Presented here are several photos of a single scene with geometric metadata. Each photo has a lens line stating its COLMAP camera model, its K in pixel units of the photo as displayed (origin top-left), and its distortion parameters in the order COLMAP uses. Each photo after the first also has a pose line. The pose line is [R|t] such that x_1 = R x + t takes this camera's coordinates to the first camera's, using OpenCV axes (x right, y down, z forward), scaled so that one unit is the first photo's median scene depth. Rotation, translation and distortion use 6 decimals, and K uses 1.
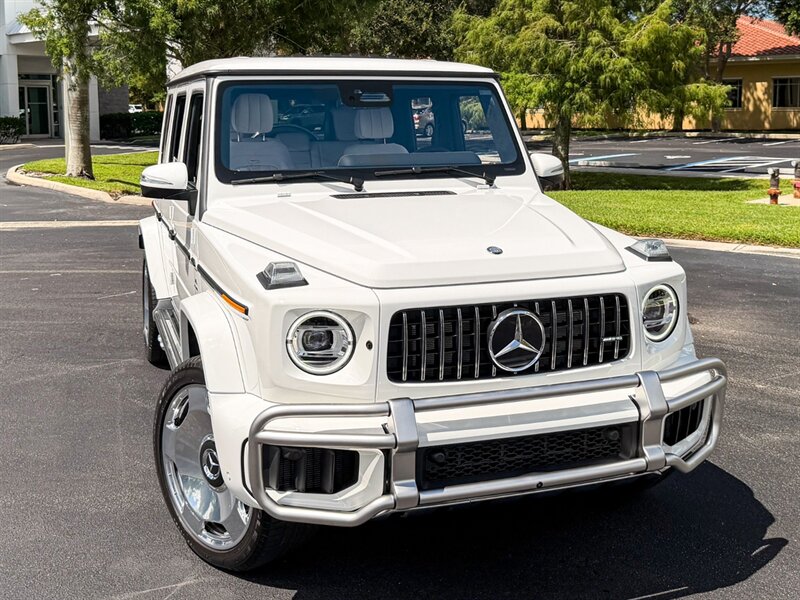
lens RADIAL K [[901.5, 0, 414.6], [0, 901.5, 213.2], [0, 0, 1]] dist [0.194061, -0.461381]
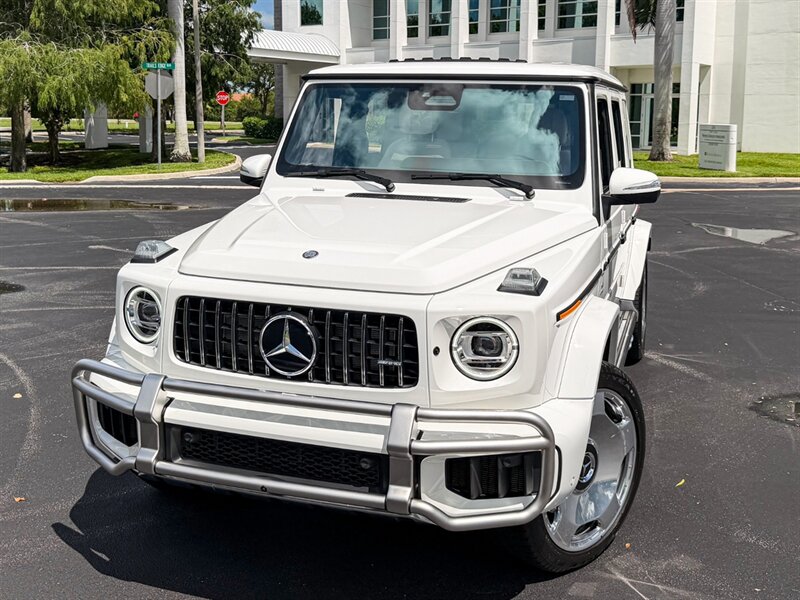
lens RADIAL K [[901.5, 0, 414.6], [0, 901.5, 213.2], [0, 0, 1]] dist [0.194061, -0.461381]
pose [[0.797849, 0.091426, -0.595884, 0.797383], [-0.093909, 0.995216, 0.026956, -0.042648], [0.595498, 0.034452, 0.802618, 0.273302]]
